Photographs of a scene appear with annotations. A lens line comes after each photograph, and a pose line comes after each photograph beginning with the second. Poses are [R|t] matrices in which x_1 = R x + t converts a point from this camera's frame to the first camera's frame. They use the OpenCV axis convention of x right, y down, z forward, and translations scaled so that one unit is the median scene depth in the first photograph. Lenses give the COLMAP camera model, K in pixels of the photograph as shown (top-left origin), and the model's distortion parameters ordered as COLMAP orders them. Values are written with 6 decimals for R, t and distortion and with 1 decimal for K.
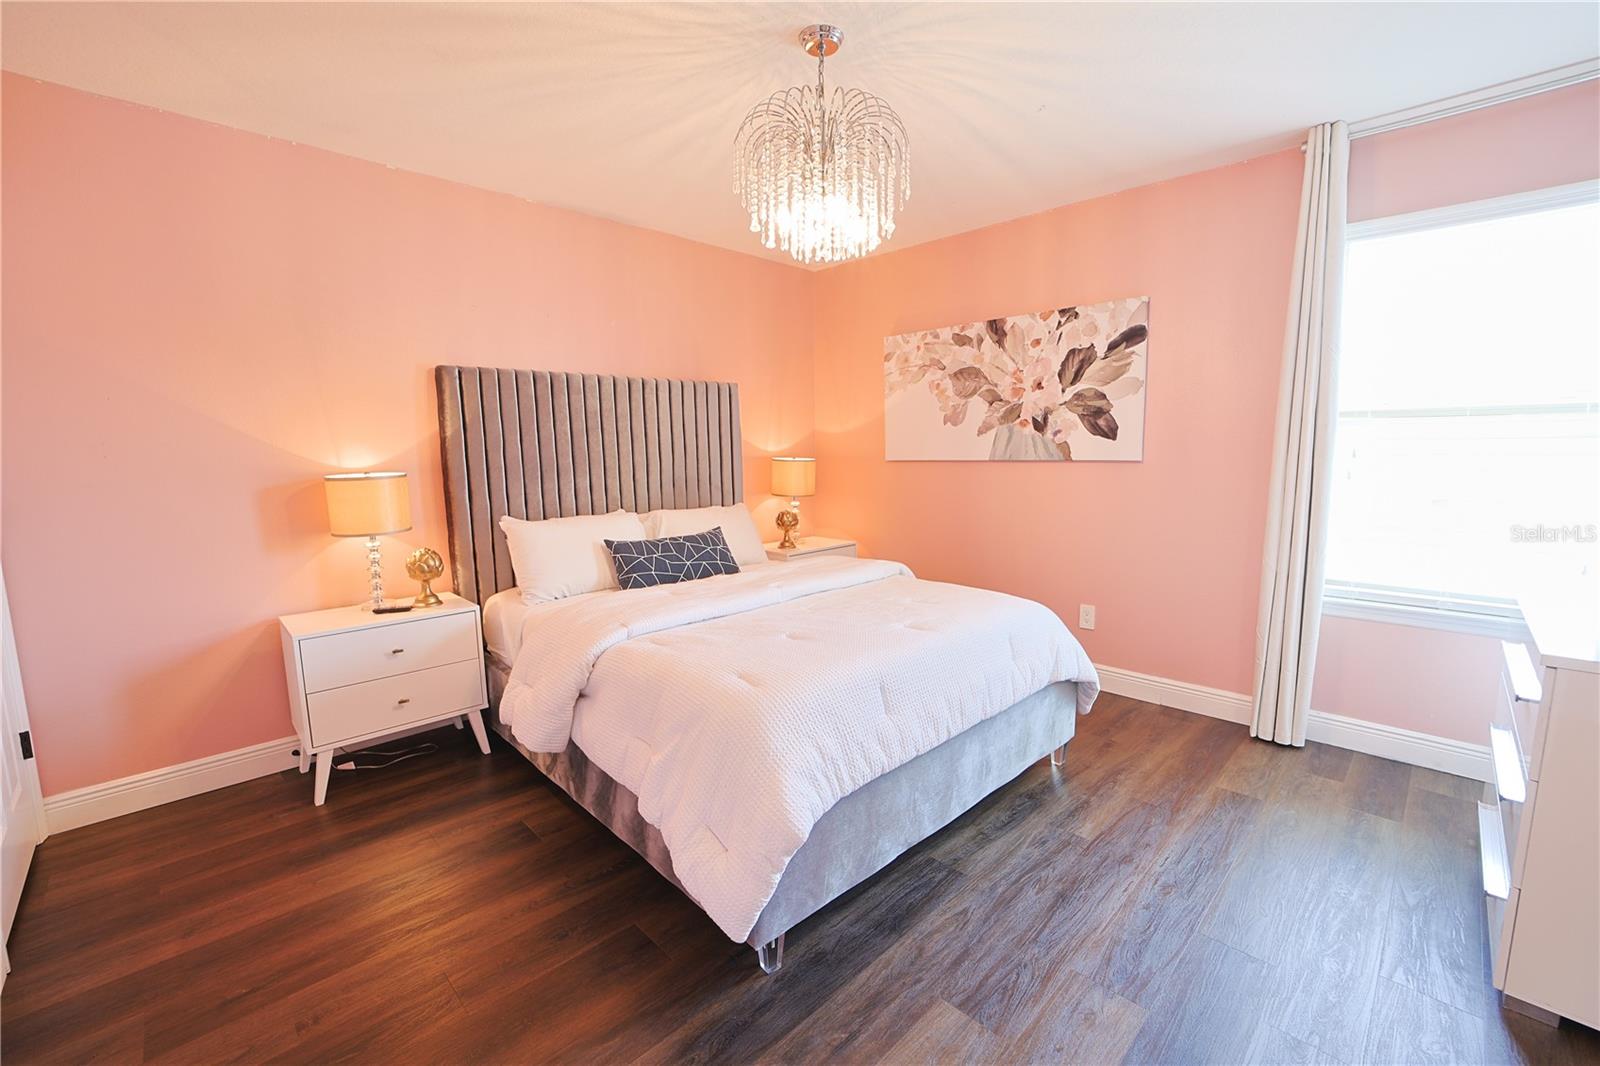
lens RADIAL K [[657.6, 0, 800.8], [0, 657.6, 537.4], [0, 0, 1]] dist [-0.017087, 0.001041]
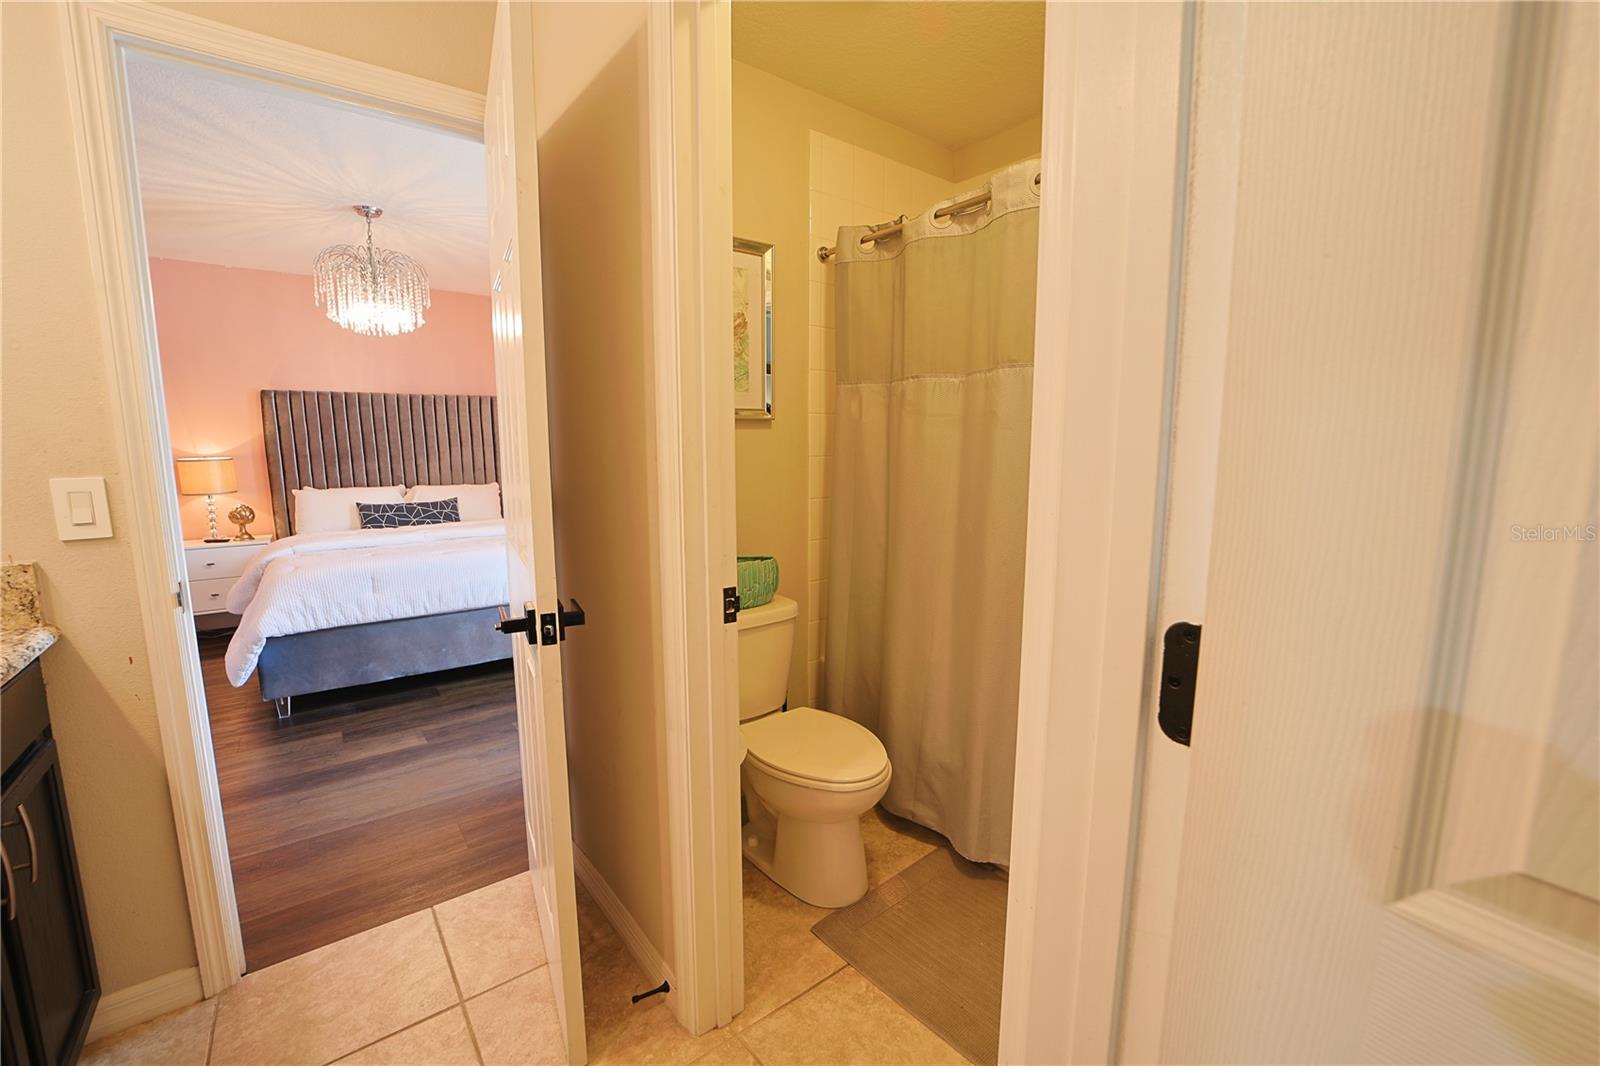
lens RADIAL K [[657.6, 0, 798.8], [0, 657.6, 535.7], [0, 0, 1]] dist [-0.017087, 0.001041]
pose [[0.990352, 0.027767, -0.135762, 0.953731], [-0.027220, 0.999612, 0.005879, 0.044598], [0.135873, -0.002127, 0.990724, -0.381349]]
